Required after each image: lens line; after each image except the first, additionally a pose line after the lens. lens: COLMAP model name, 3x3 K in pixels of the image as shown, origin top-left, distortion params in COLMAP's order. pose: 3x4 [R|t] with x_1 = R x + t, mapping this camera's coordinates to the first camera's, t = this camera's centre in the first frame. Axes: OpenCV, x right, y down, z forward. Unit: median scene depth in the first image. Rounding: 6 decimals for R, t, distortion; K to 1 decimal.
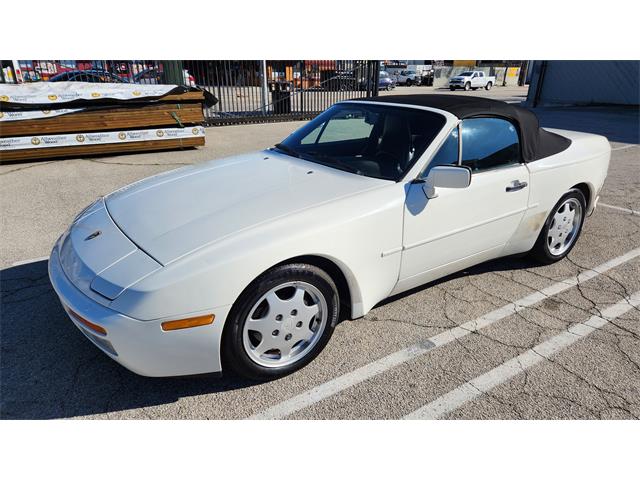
lens RADIAL K [[427.9, 0, 320.0], [0, 427.9, 240.0], [0, 0, 1]] dist [0.075708, -0.060781]
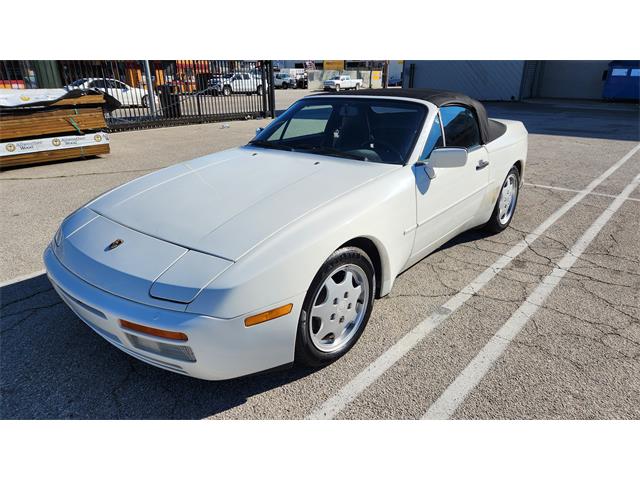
lens RADIAL K [[427.9, 0, 320.0], [0, 427.9, 240.0], [0, 0, 1]] dist [0.075708, -0.060781]
pose [[0.960945, -0.109290, 0.254243, -0.251089], [0.111271, 0.993768, 0.006622, 0.016018], [-0.253382, 0.021927, 0.967118, 0.009976]]
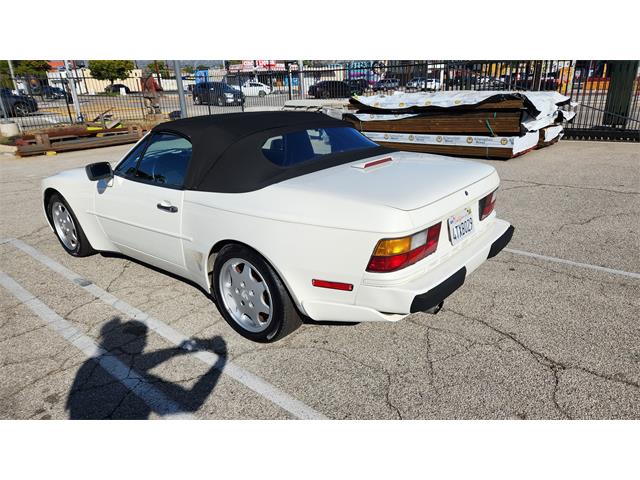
lens RADIAL K [[432.6, 0, 322.2], [0, 432.6, 236.5], [0, 0, 1]] dist [0.081799, -0.063104]
pose [[0.277672, 0.302161, -0.911919, 1.375650], [-0.315474, 0.925285, 0.210530, -0.356408], [0.907400, 0.229229, 0.352250, 0.920985]]
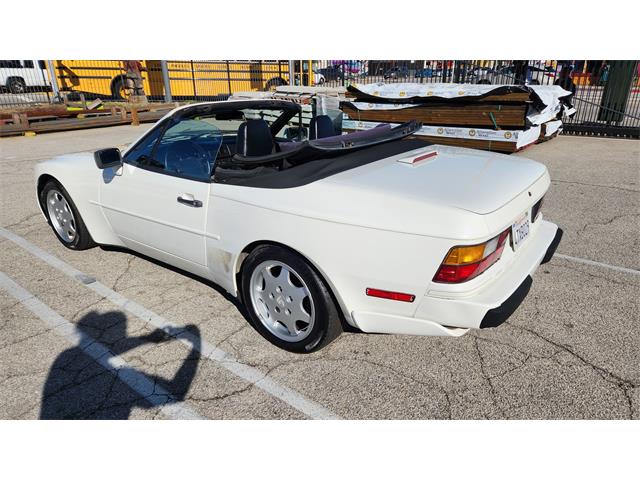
lens RADIAL K [[433.0, 0, 319.0], [0, 433.0, 233.4], [0, 0, 1]] dist [0.078498, -0.057757]
pose [[0.311456, 0.325884, -0.892634, 1.265594], [-0.341240, 0.915056, 0.215005, -0.323020], [0.886877, 0.237637, 0.396204, 0.838211]]
